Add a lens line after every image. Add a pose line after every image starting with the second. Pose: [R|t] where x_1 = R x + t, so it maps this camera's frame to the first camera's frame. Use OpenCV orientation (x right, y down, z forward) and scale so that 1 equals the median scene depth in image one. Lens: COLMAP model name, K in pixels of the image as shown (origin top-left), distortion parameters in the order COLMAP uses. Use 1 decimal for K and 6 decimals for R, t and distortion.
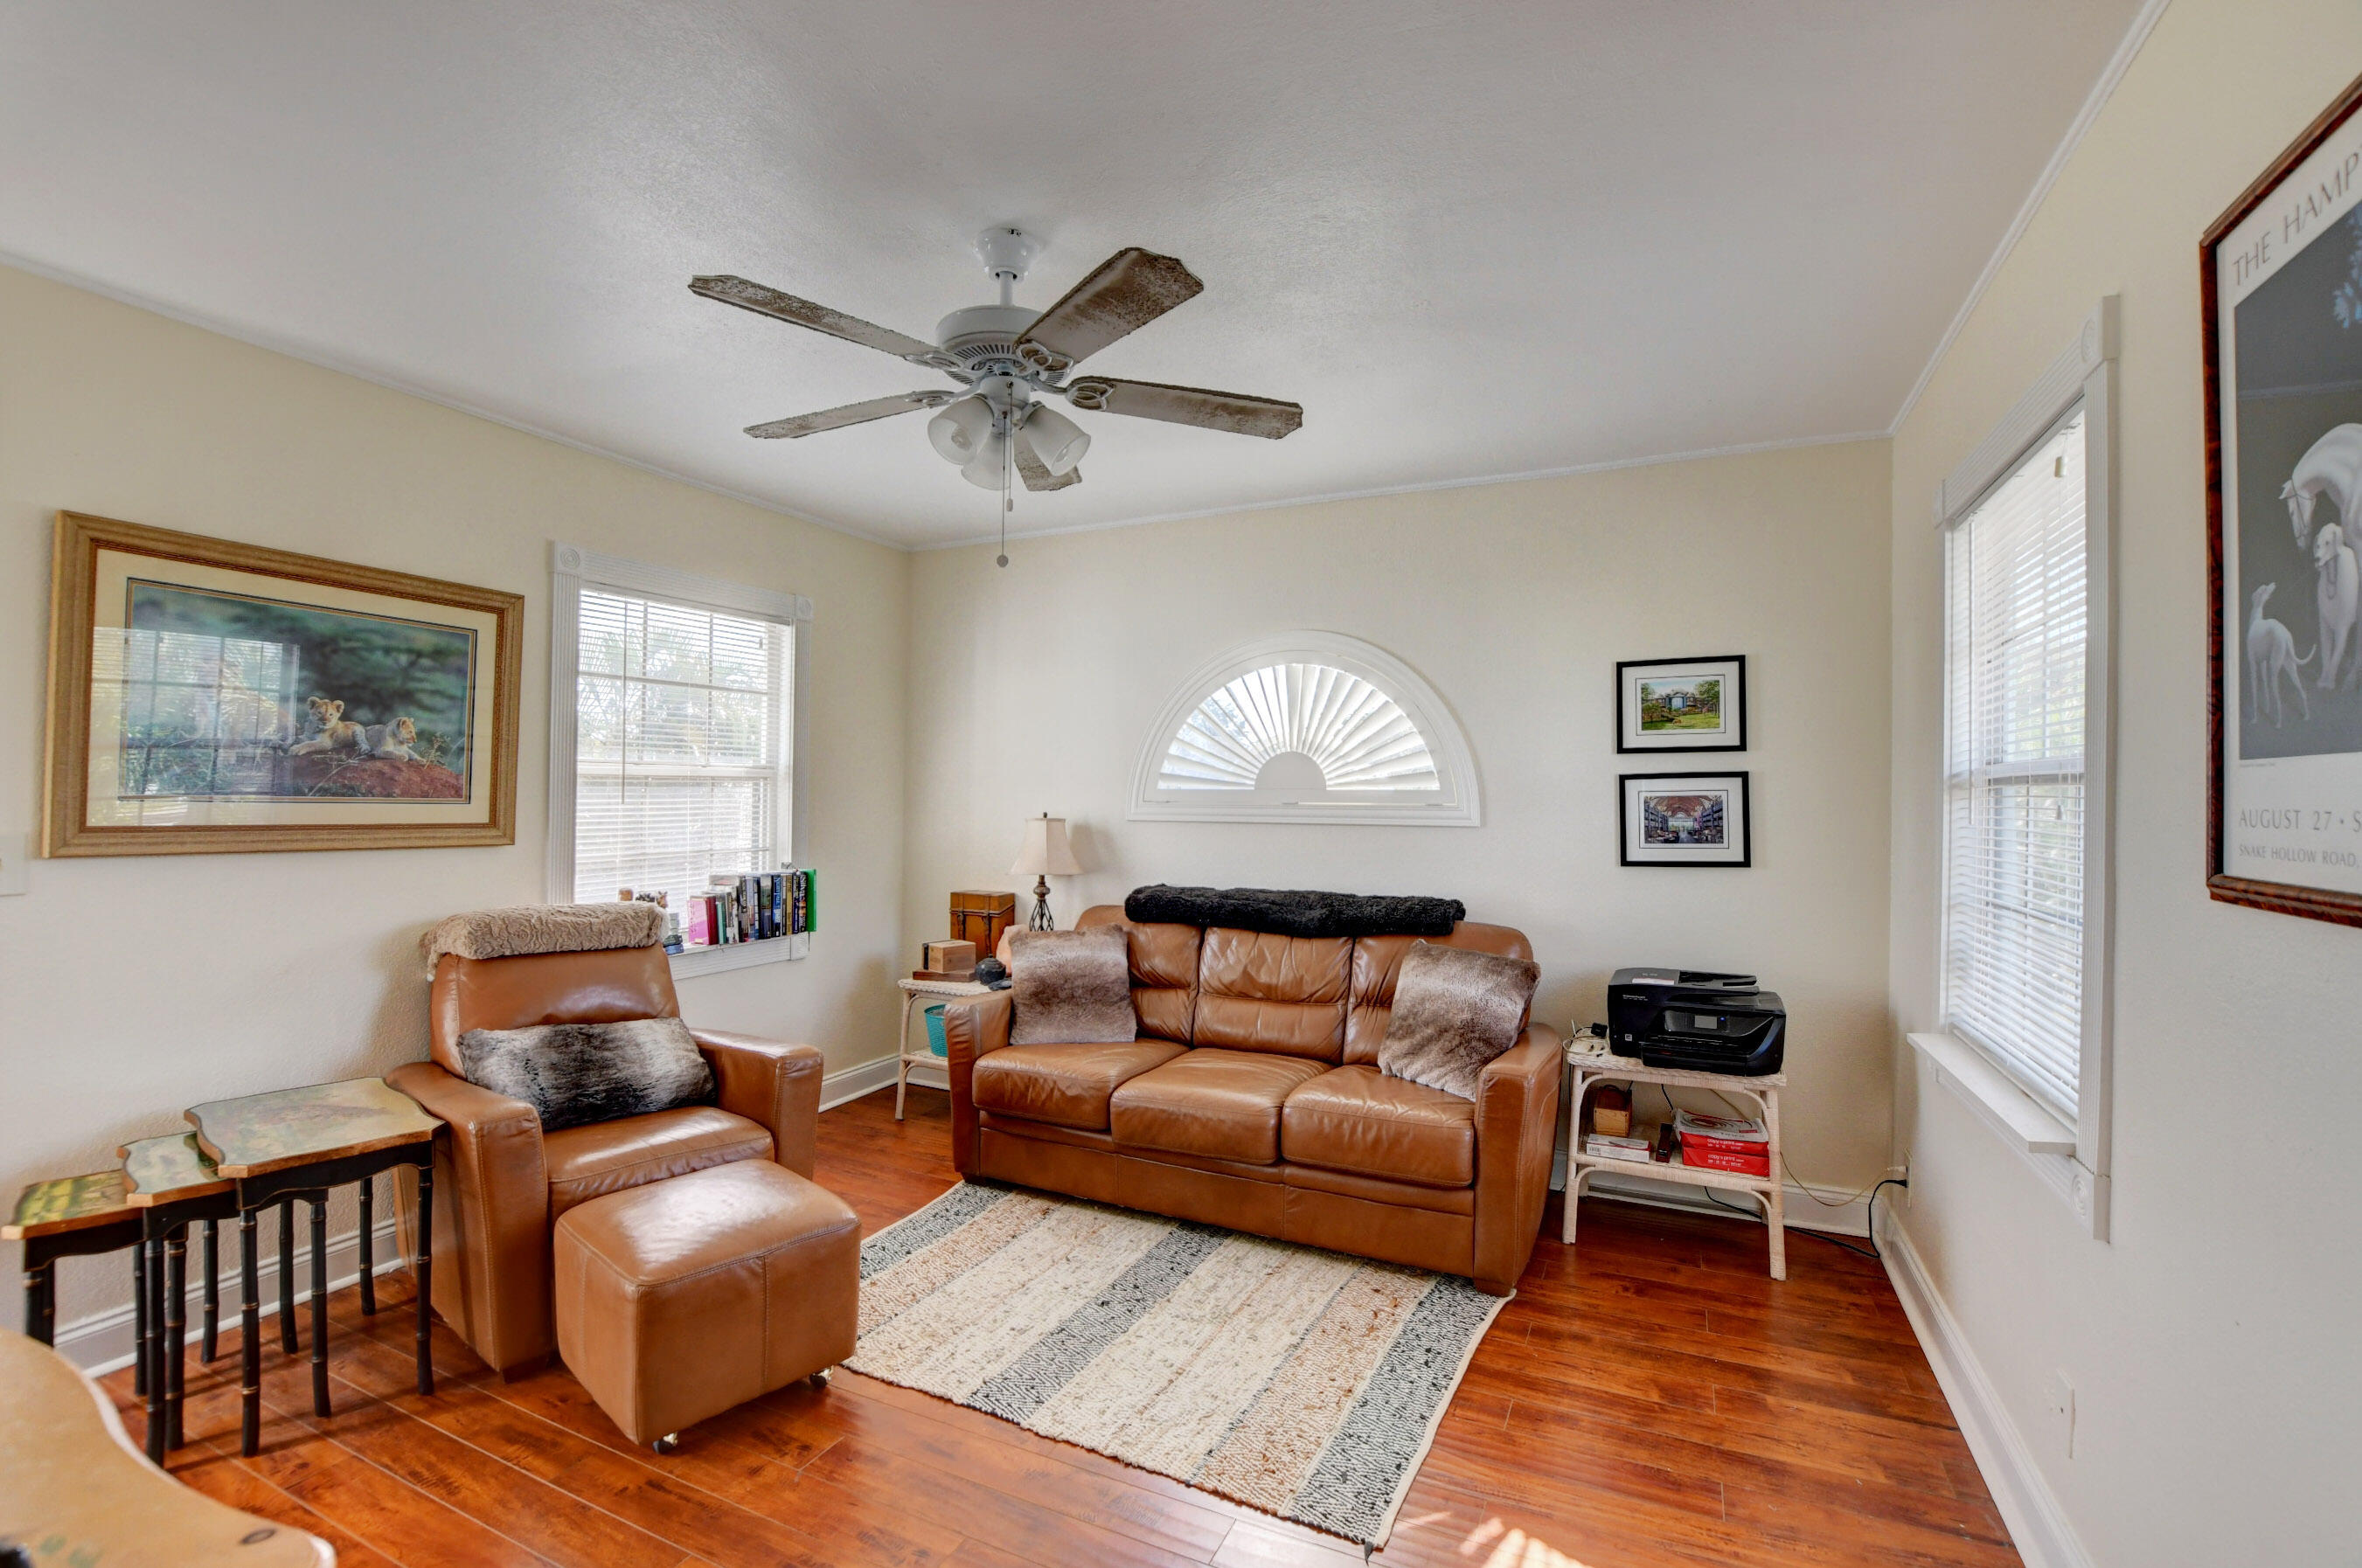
lens RADIAL K [[1038.5, 0, 1181.0], [0, 1038.5, 784.0], [0, 0, 1]] dist [-0.027399, 0.000560]
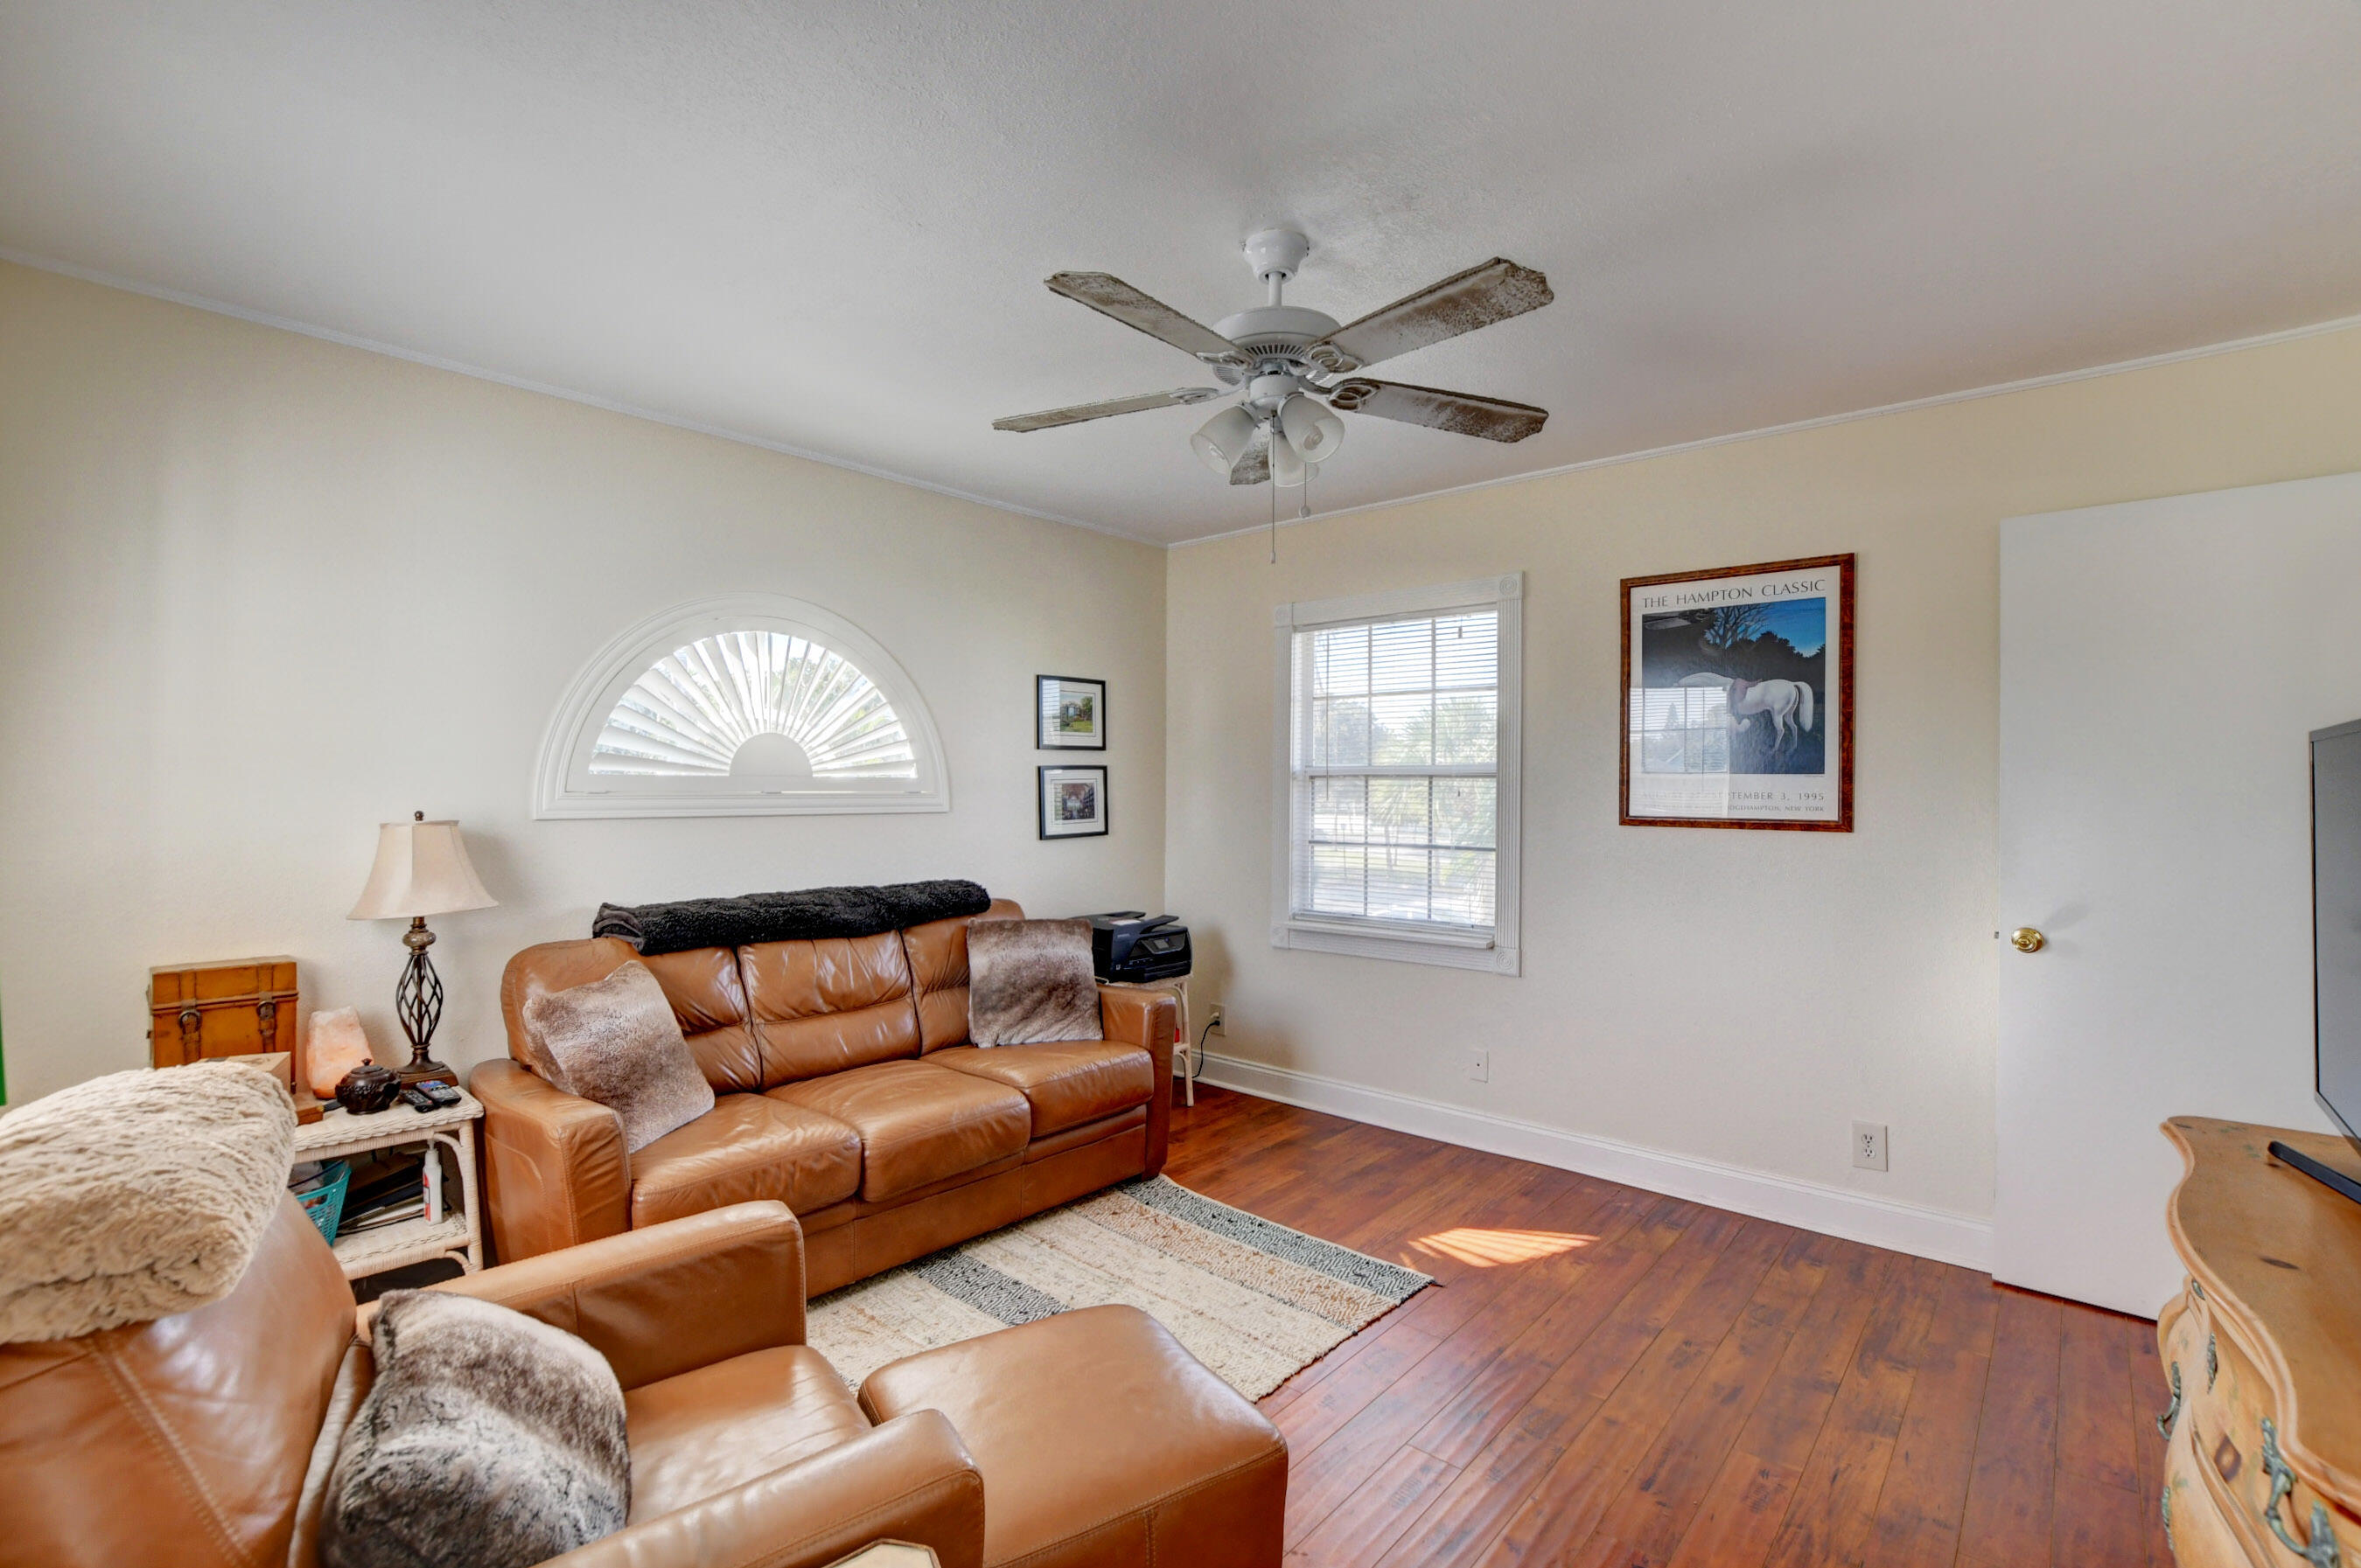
lens RADIAL K [[1038.0, 0, 1180.5], [0, 1038.0, 784.0], [0, 0, 1]] dist [-0.027399, 0.000560]
pose [[0.279371, -0.003306, 0.960178, -0.749608], [-0.015811, 0.999843, 0.008043, -0.000446], [-0.960053, -0.017428, 0.279275, 0.510161]]
